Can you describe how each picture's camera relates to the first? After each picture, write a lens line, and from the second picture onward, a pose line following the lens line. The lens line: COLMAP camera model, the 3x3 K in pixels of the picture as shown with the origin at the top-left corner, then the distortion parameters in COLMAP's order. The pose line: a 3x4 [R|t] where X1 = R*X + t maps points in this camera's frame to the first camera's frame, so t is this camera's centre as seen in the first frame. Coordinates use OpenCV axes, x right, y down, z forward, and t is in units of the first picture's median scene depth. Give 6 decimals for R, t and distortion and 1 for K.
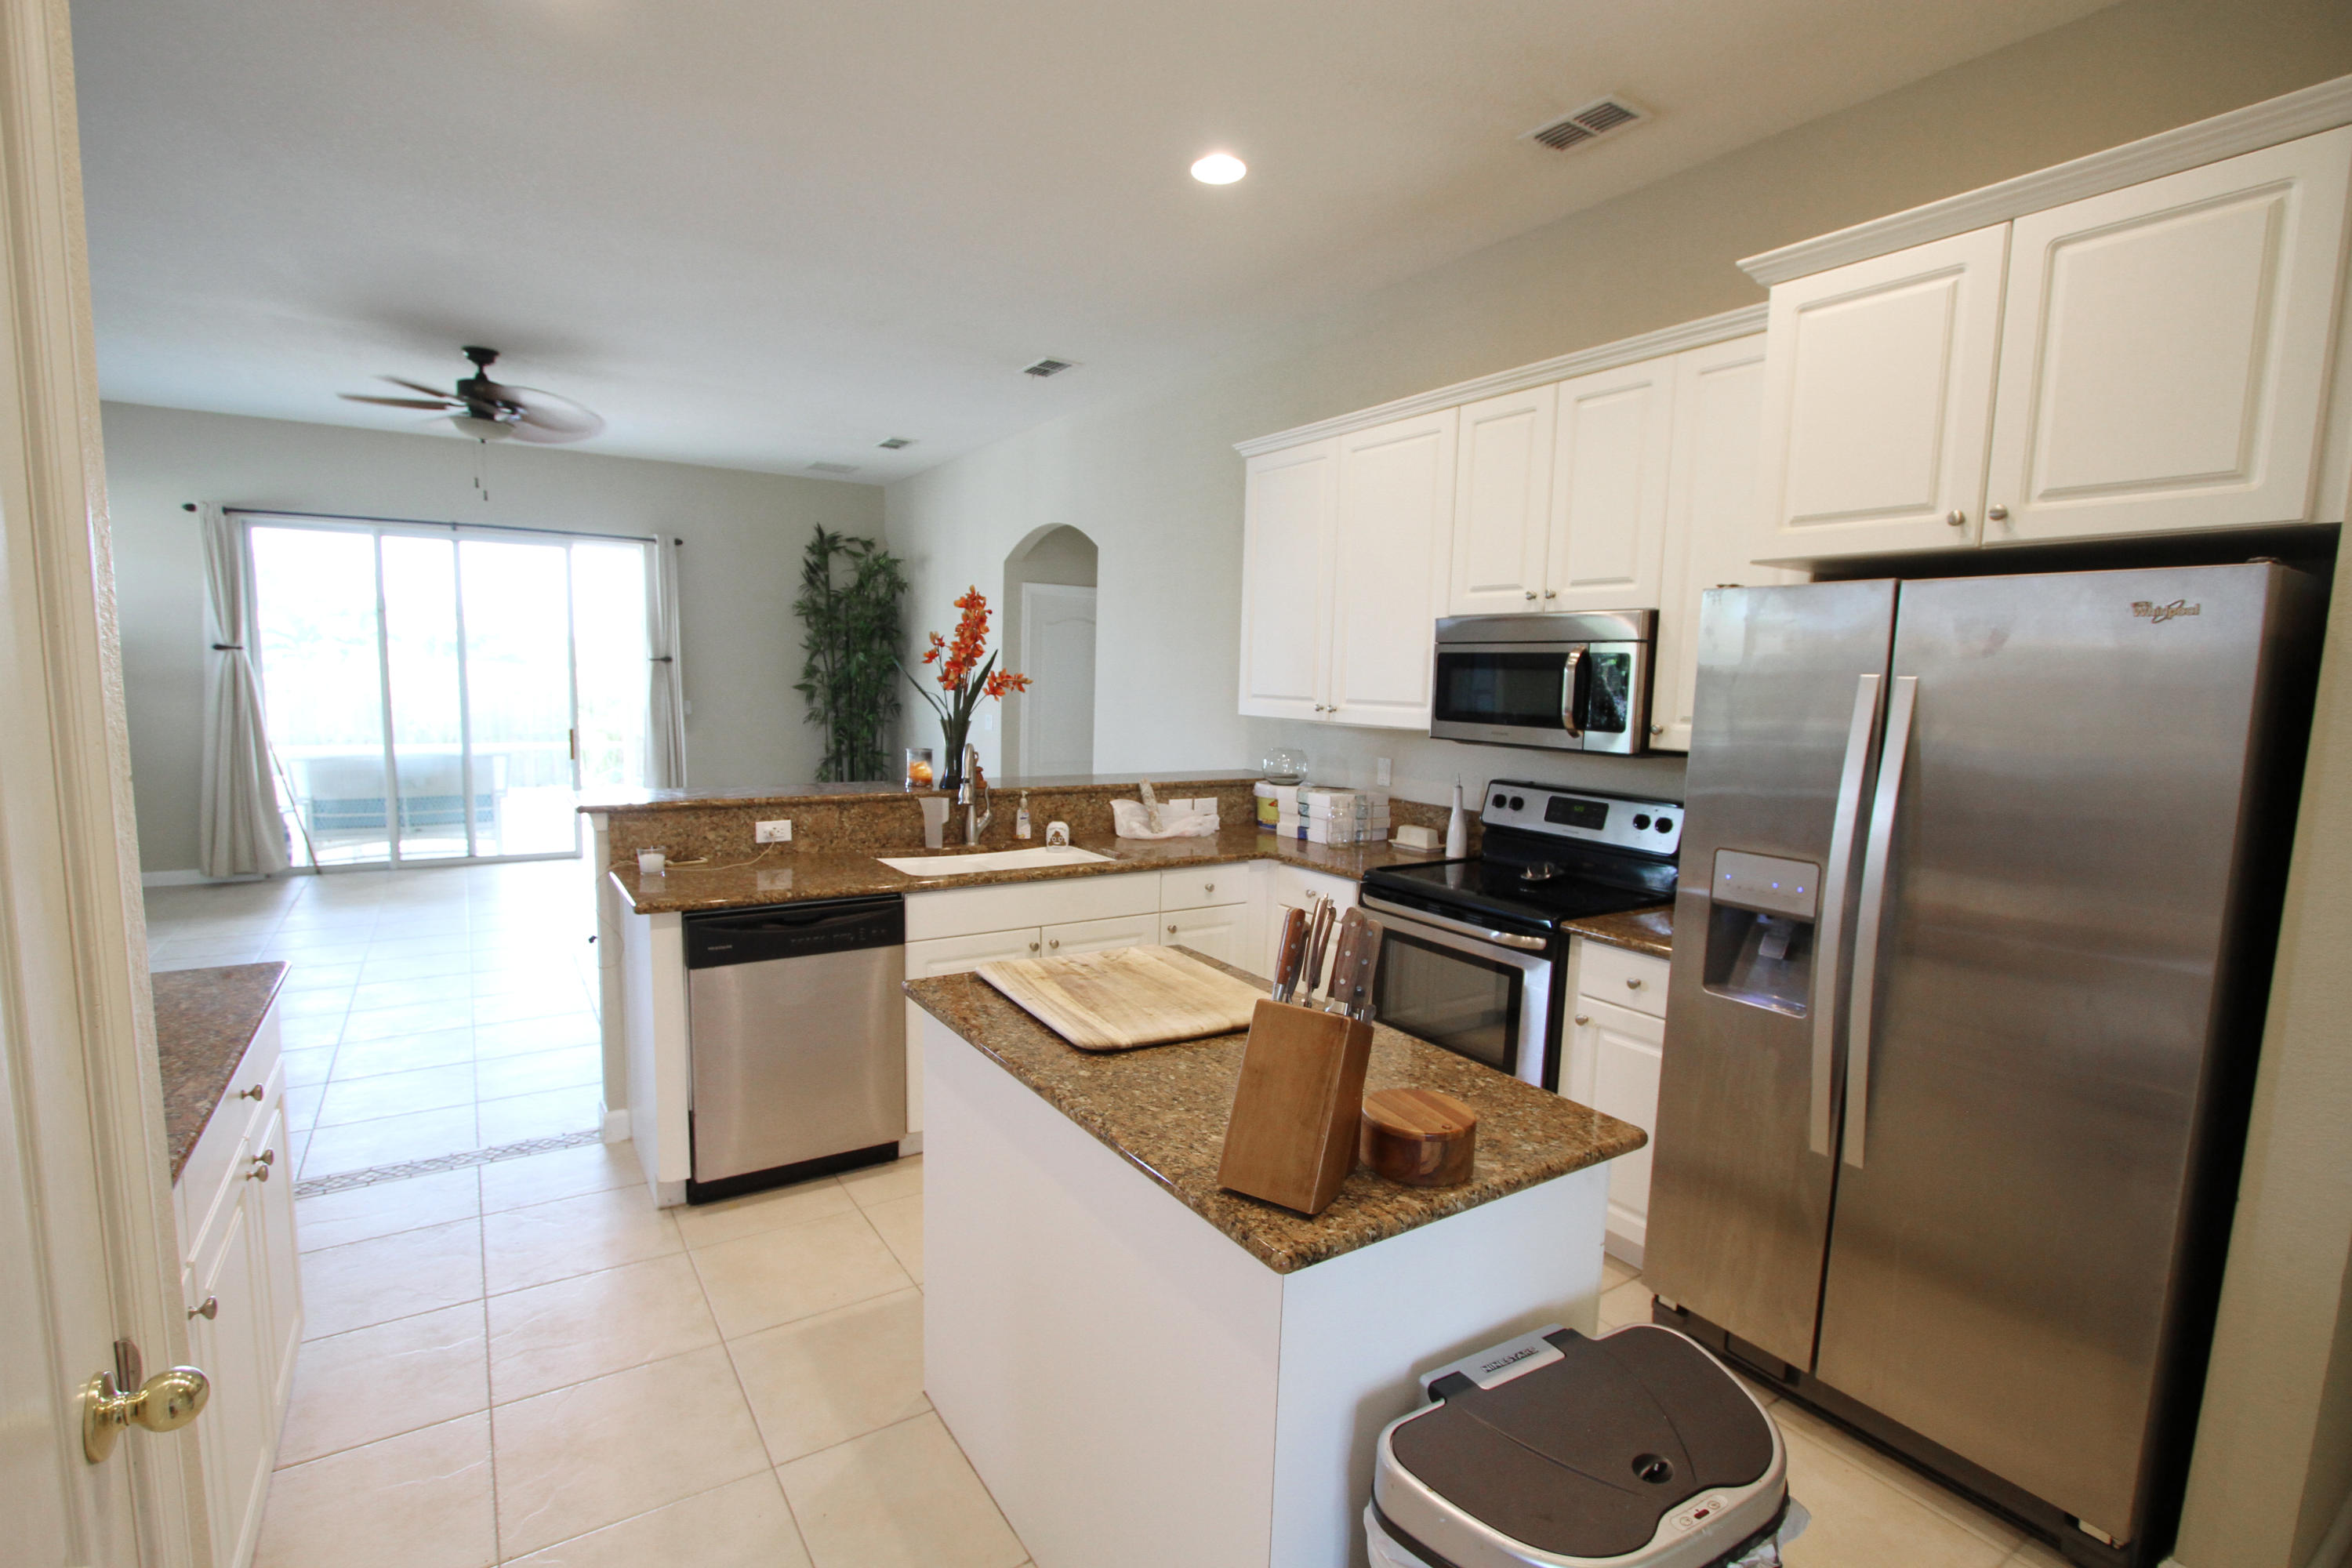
lens RADIAL K [[1083.7, 0, 1162.1], [0, 1083.7, 797.5], [0, 0, 1]] dist [-0.020006, 0.002713]
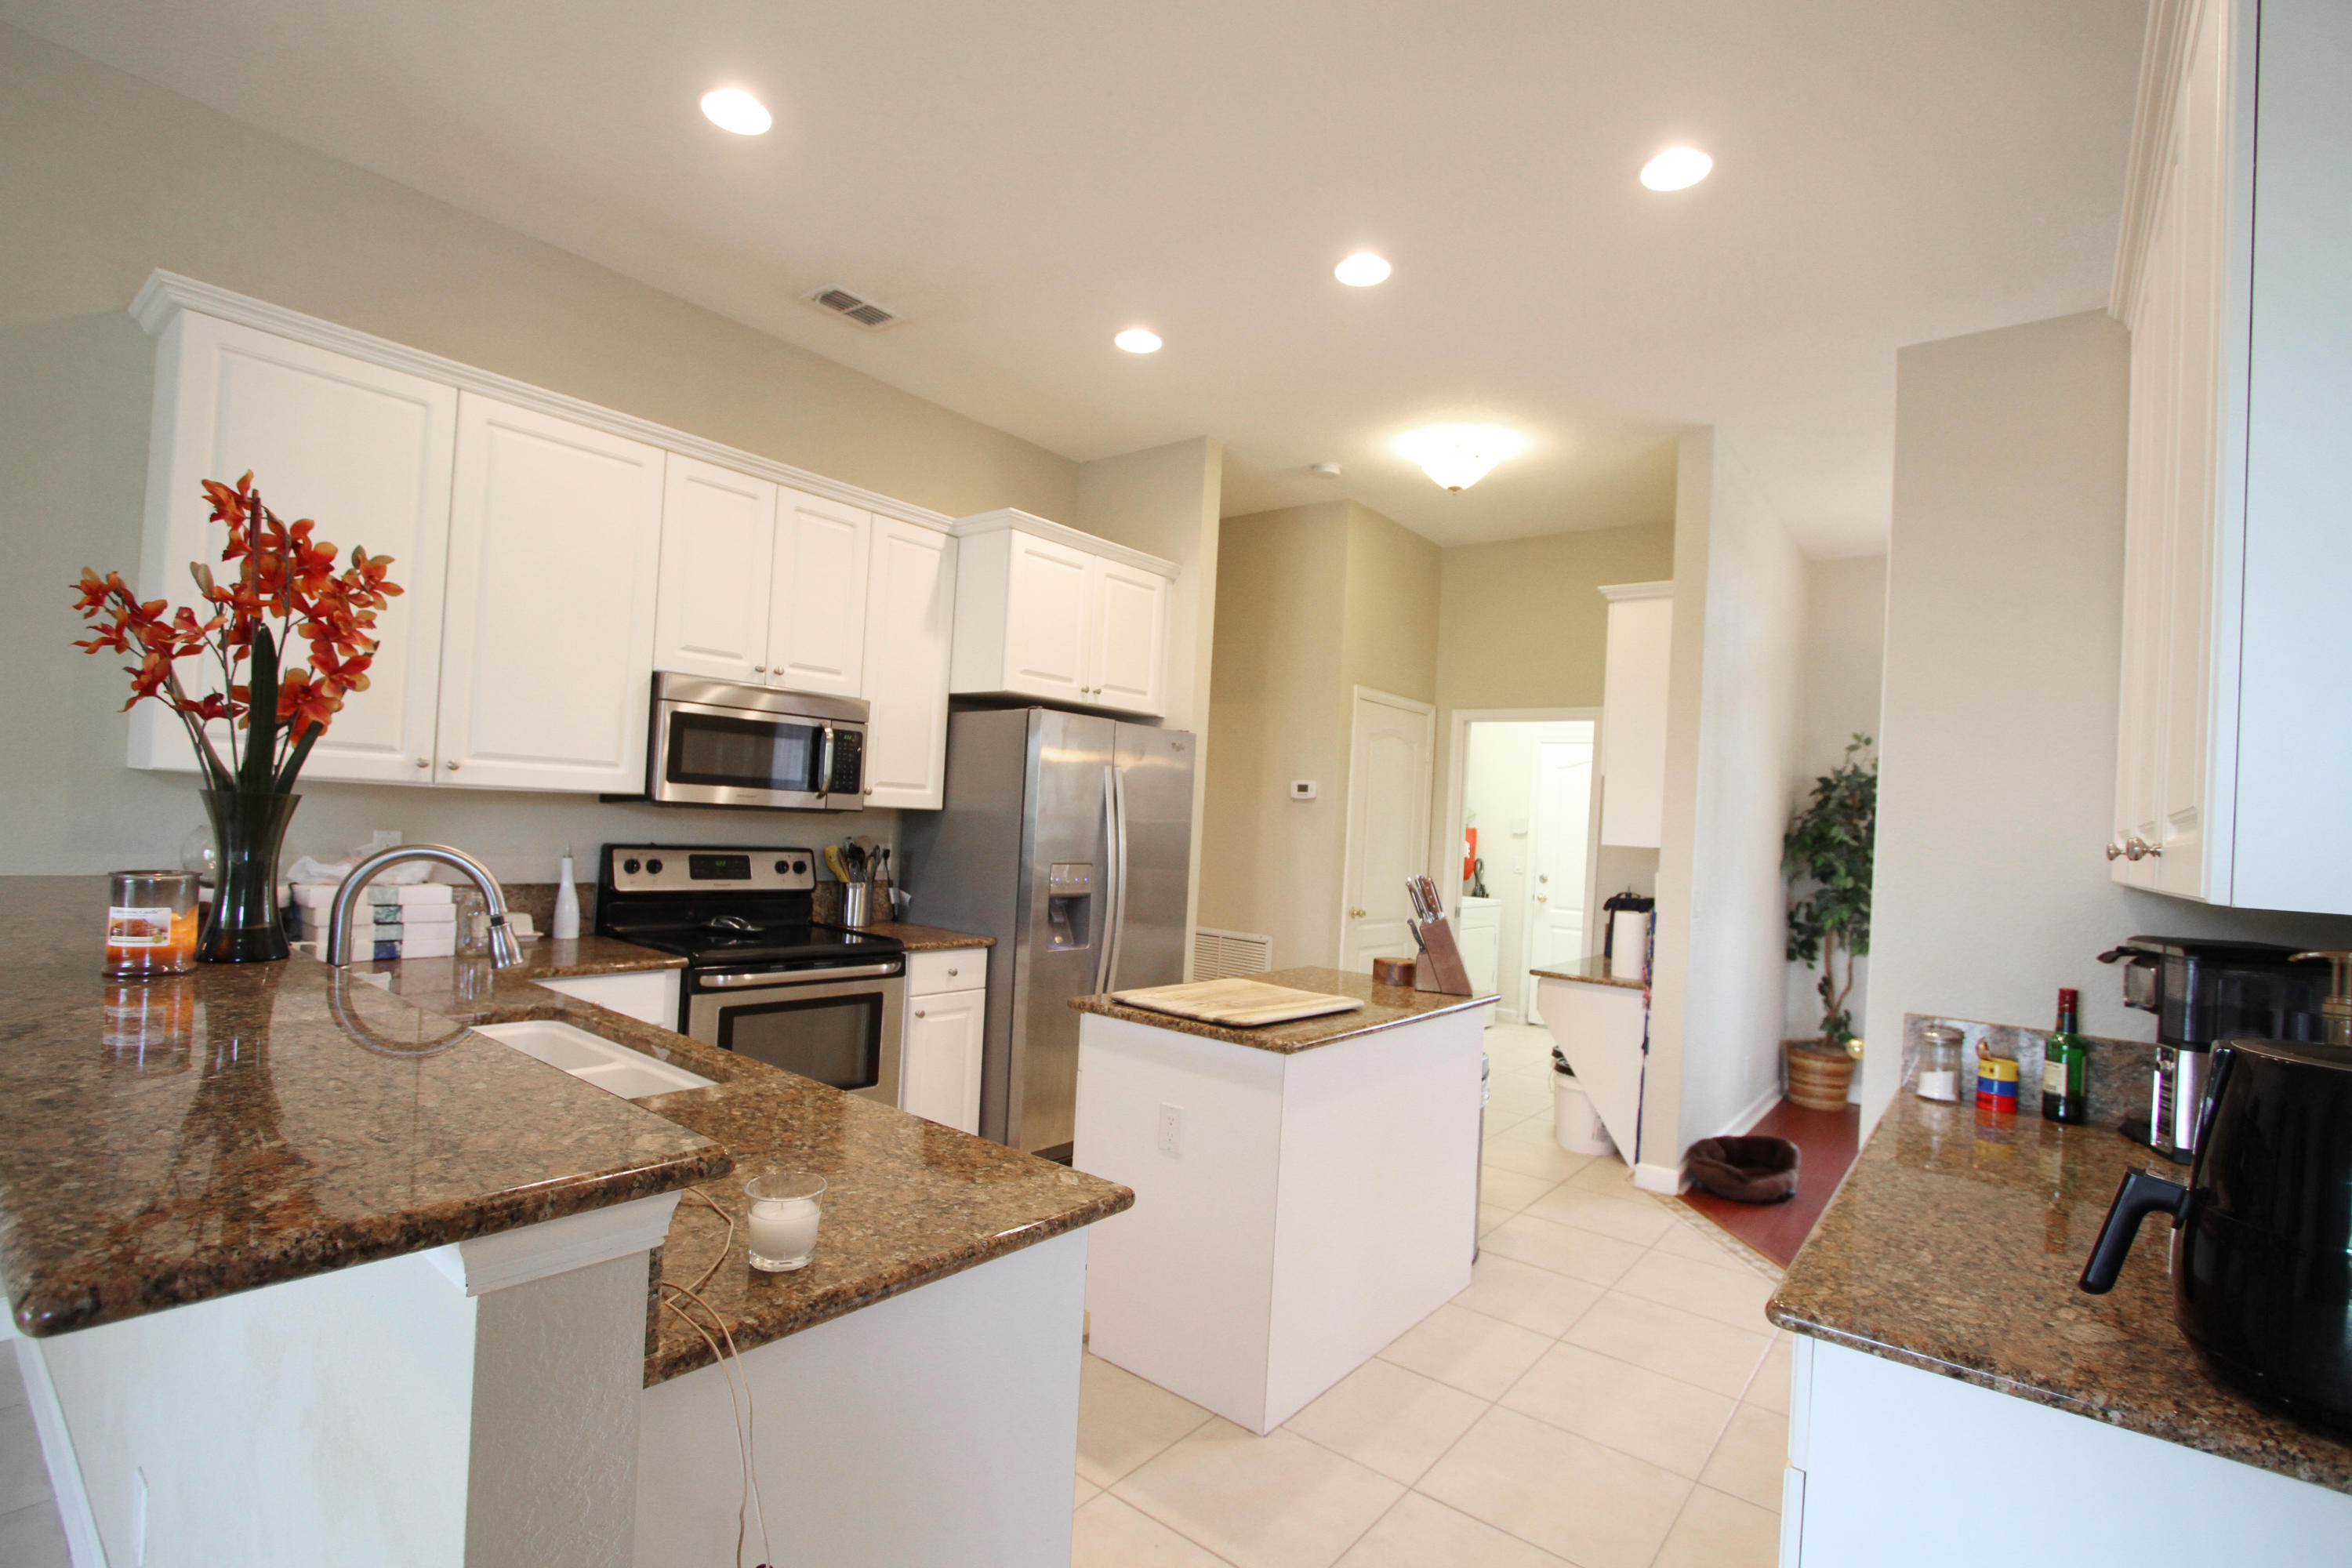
lens RADIAL K [[1083.7, 0, 1158.7], [0, 1083.7, 800.8], [0, 0, 1]] dist [-0.020006, 0.002713]
pose [[-0.302629, -0.028225, 0.952690, -0.826636], [0.045376, 0.998001, 0.043981, -0.085056], [-0.952028, 0.056539, -0.300744, 0.964831]]
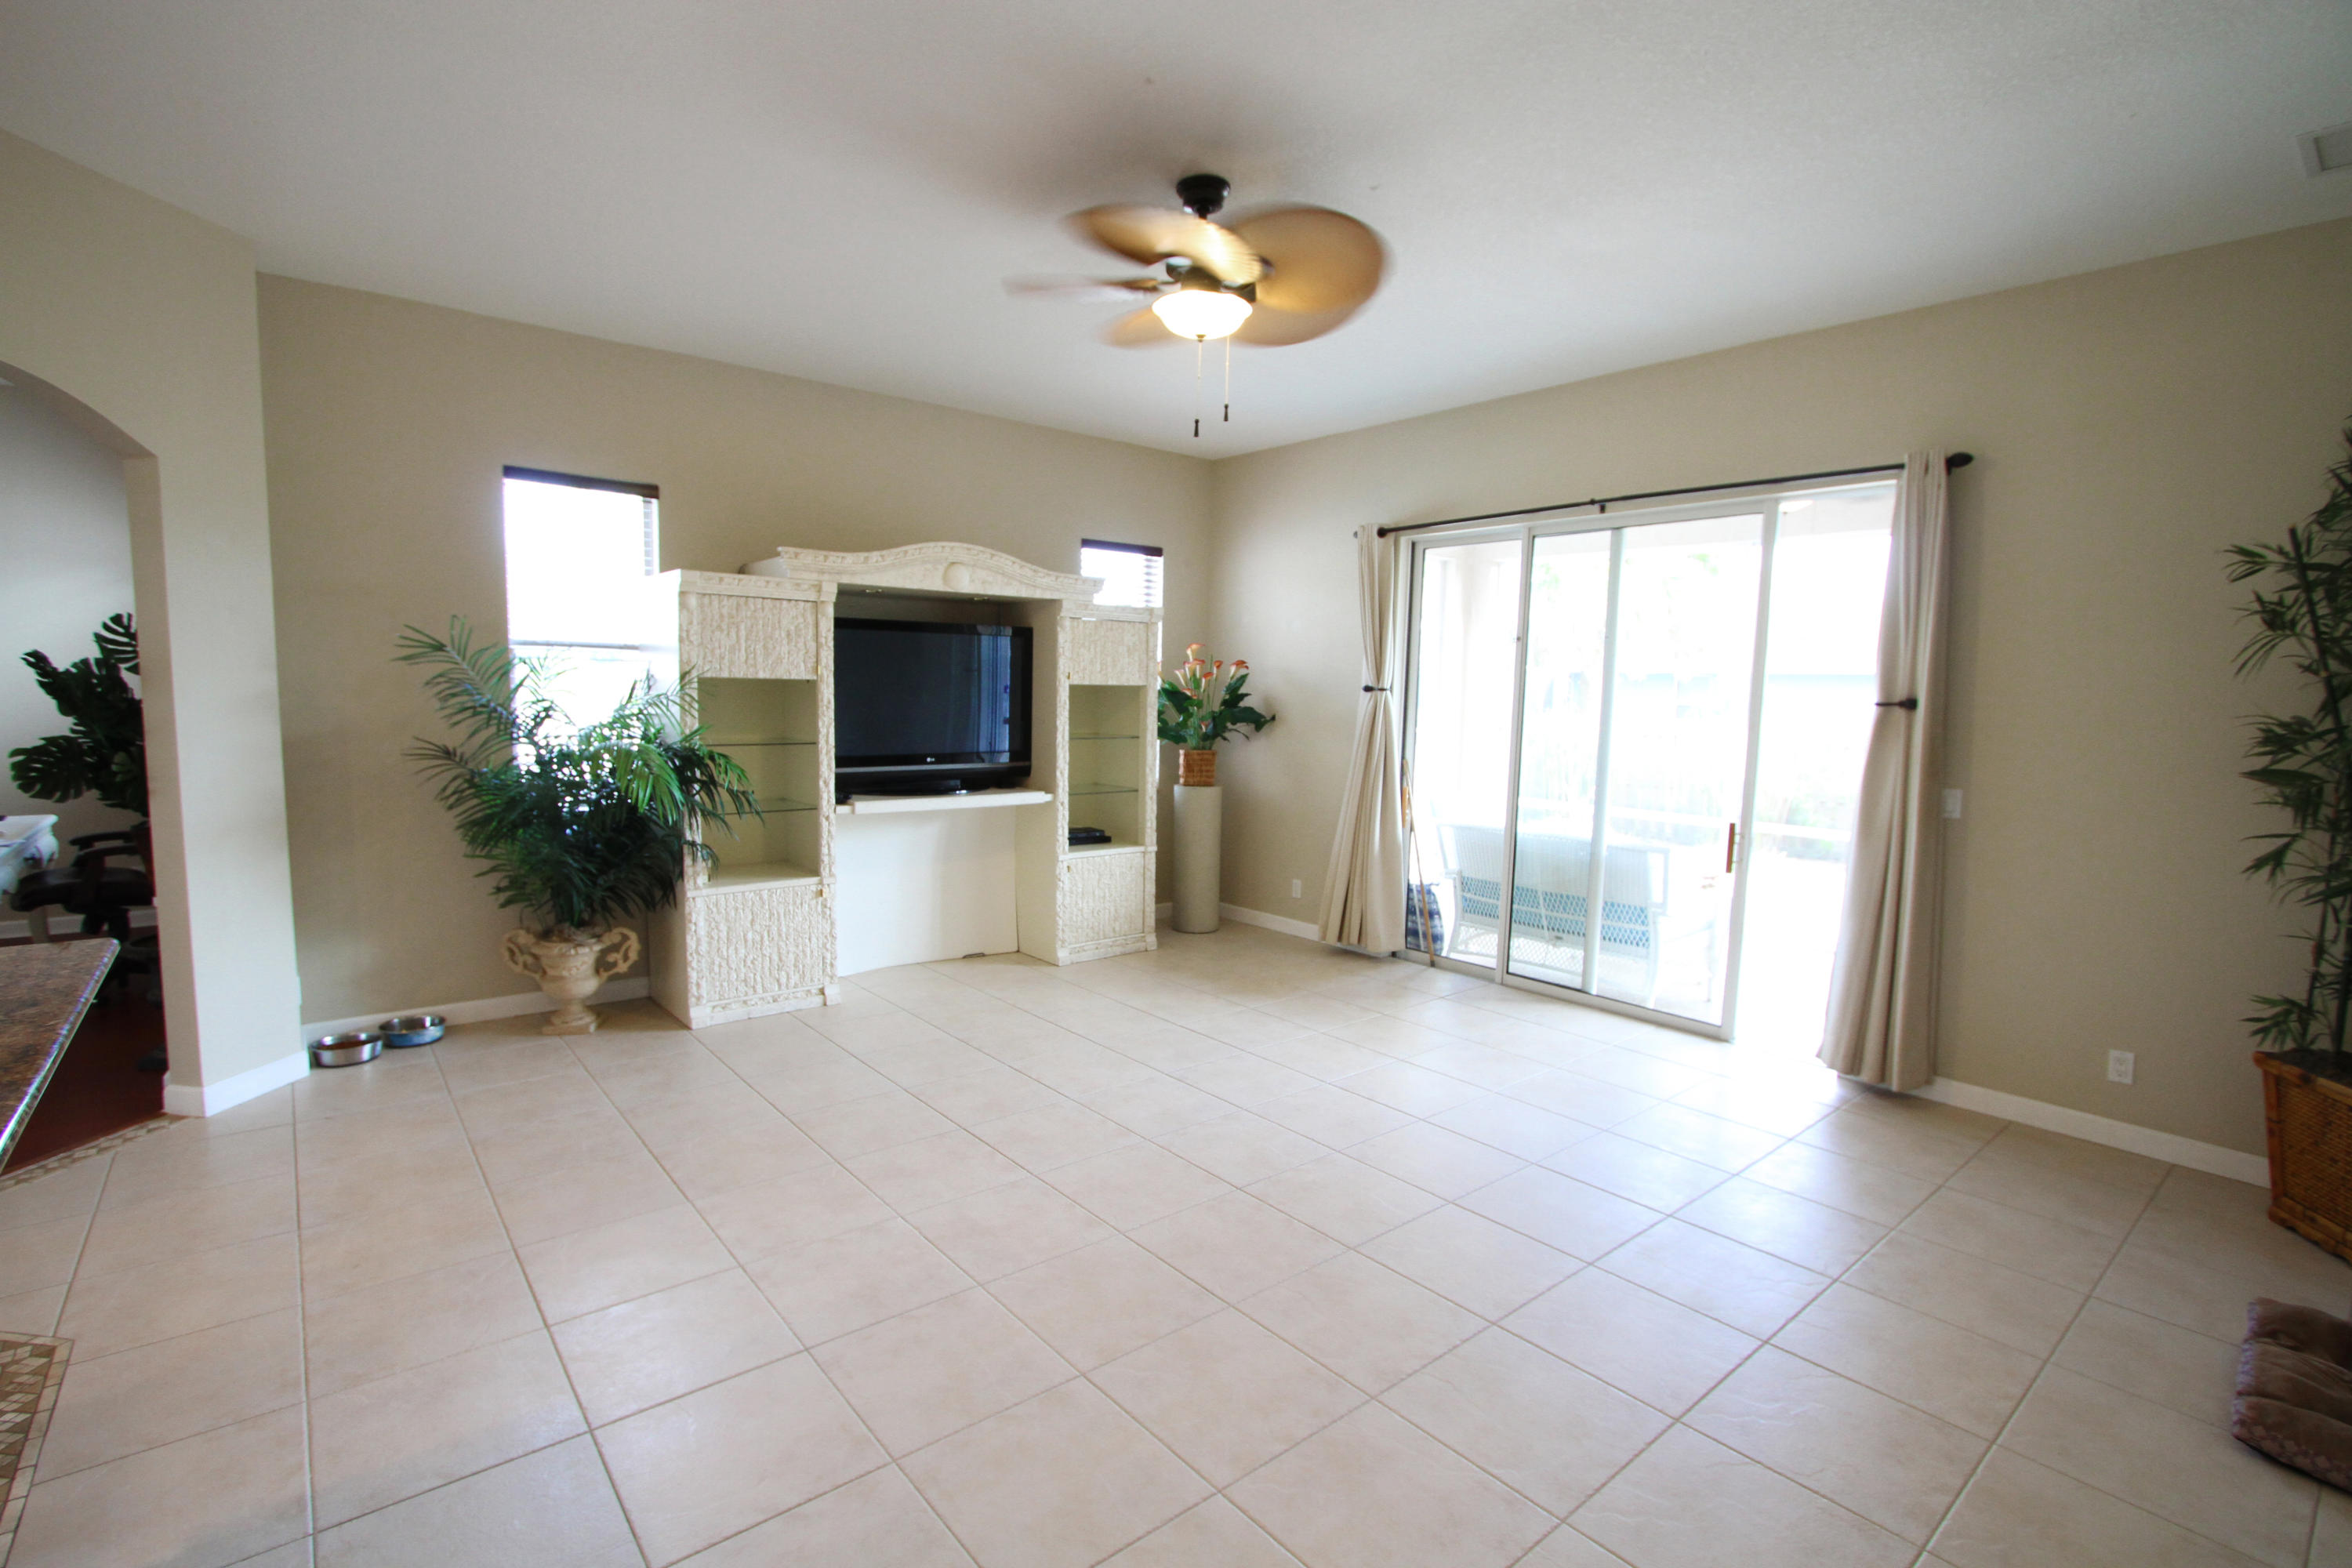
lens RADIAL K [[1083.7, 0, 1171.8], [0, 1083.7, 801.8], [0, 0, 1]] dist [-0.020006, 0.002713]
pose [[0.108515, 0.079456, -0.990914, 0.006159], [-0.140795, 0.987981, 0.063802, -0.174814], [0.984074, 0.132592, 0.118398, 1.599176]]
